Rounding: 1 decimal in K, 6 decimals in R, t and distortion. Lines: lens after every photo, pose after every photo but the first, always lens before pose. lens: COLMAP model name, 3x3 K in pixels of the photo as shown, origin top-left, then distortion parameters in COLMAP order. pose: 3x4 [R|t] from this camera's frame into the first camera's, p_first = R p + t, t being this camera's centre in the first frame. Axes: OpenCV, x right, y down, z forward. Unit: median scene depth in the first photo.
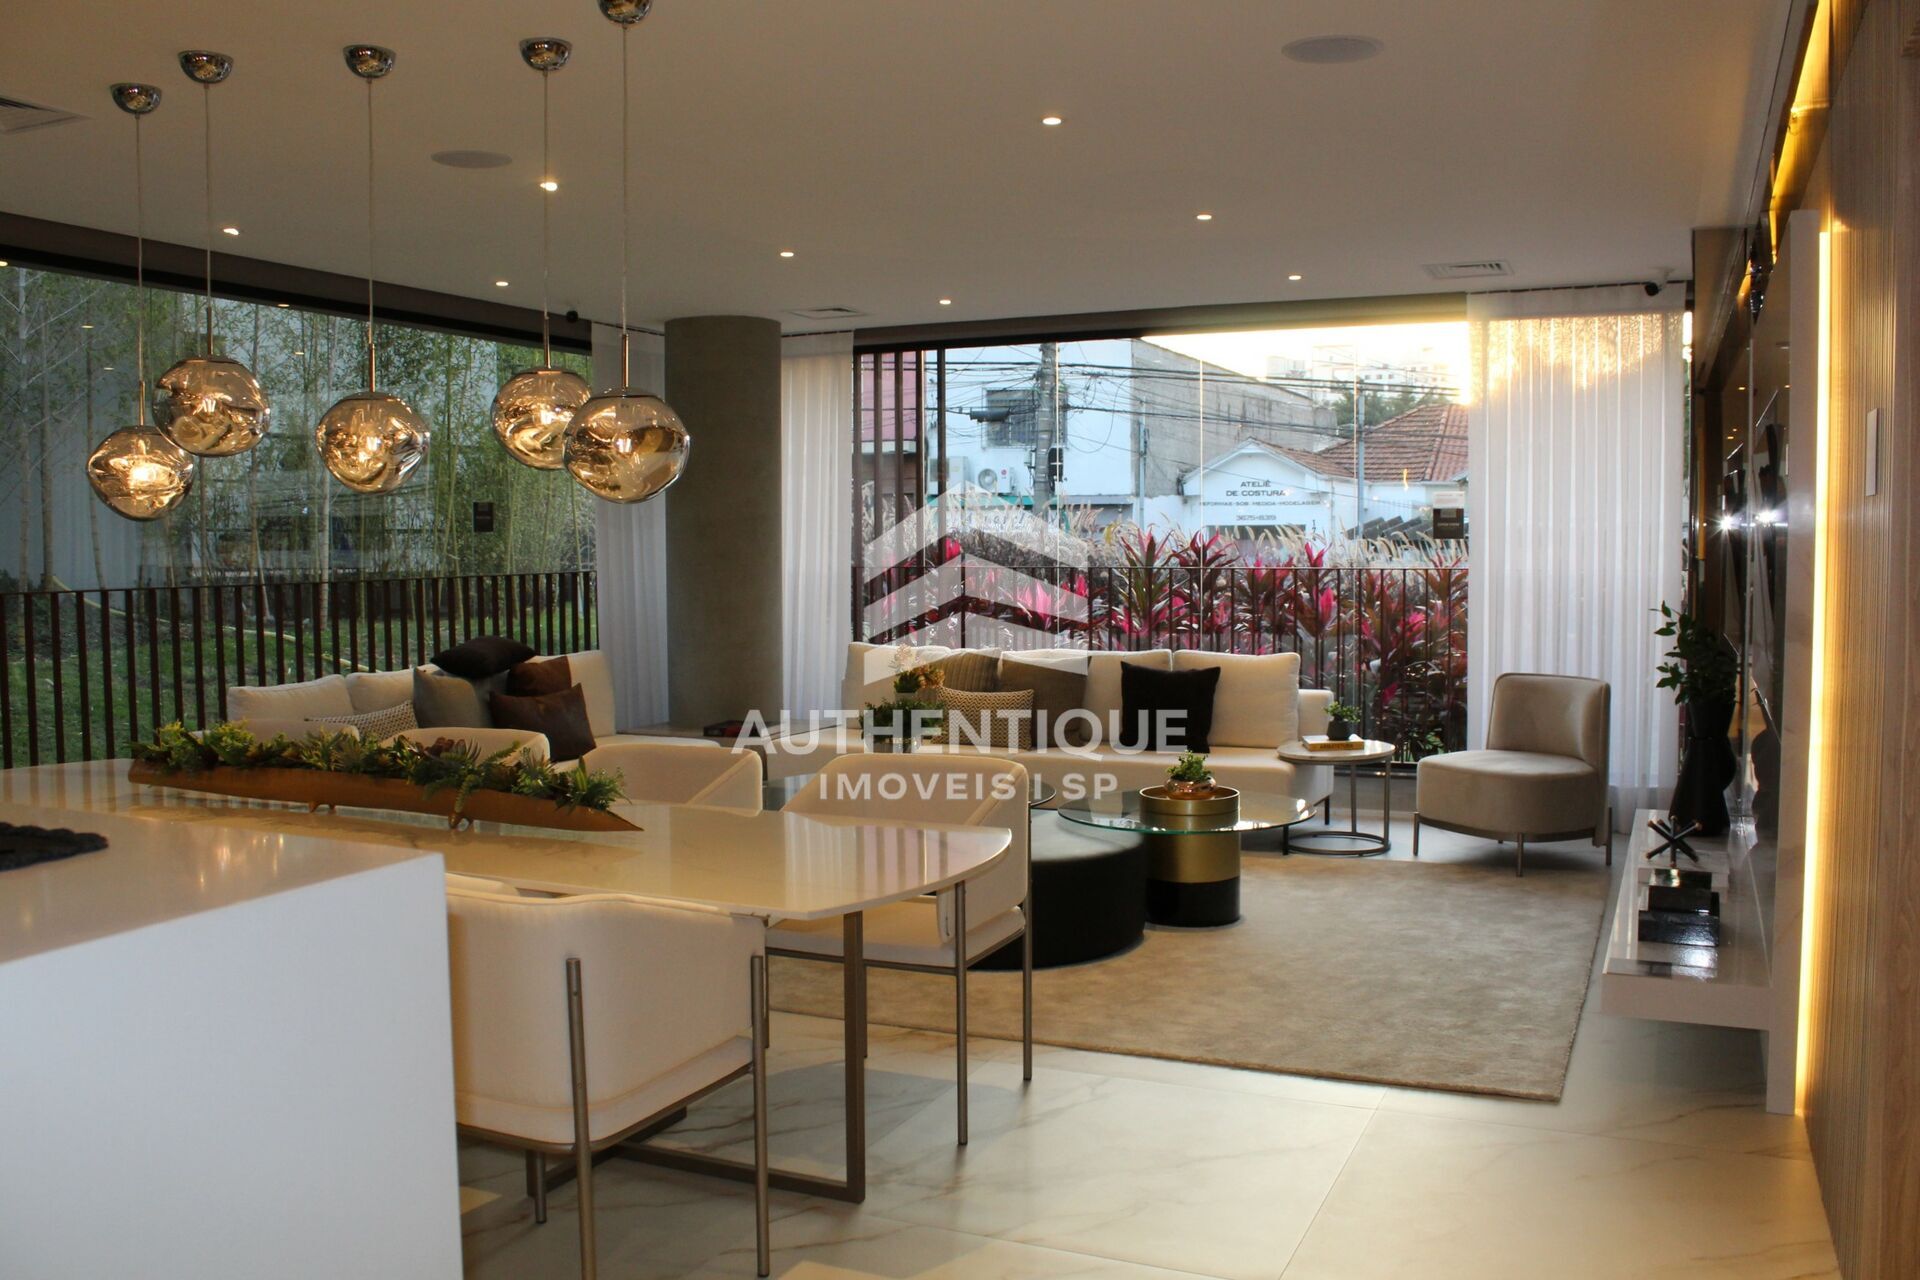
lens RADIAL K [[1627.8, 0, 963.6], [0, 1627.8, 639.0], [0, 0, 1]] dist [-0.177863, 0.155599]
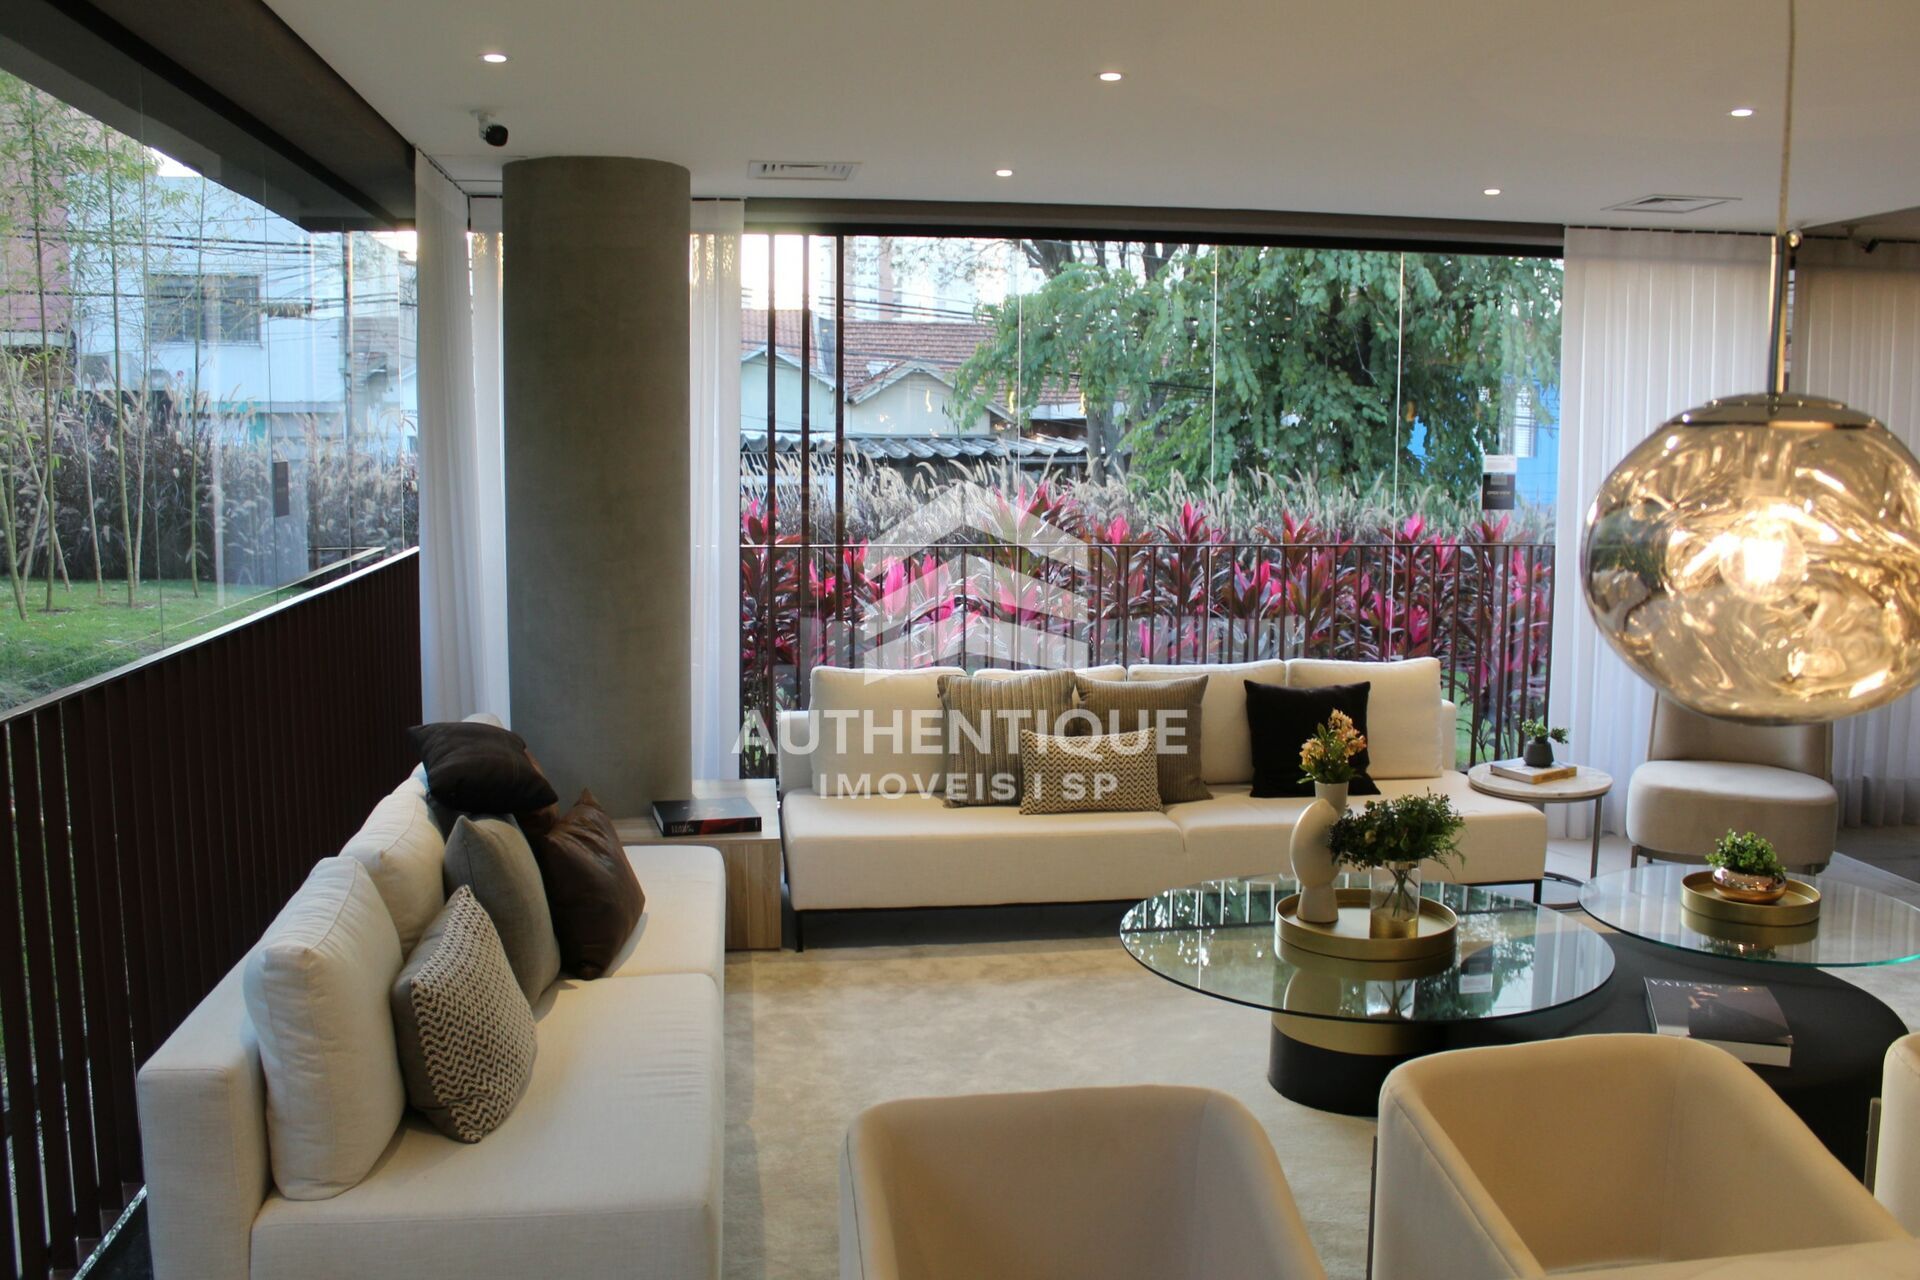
lens RADIAL K [[1645.0, 0, 961.3], [0, 1645.0, 633.5], [0, 0, 1]] dist [-0.173622, 0.155230]
pose [[0.843300, -0.052137, 0.534908, -0.415500], [0.021772, 0.997781, 0.062929, -0.057724], [-0.537001, -0.041422, 0.842564, 0.427248]]
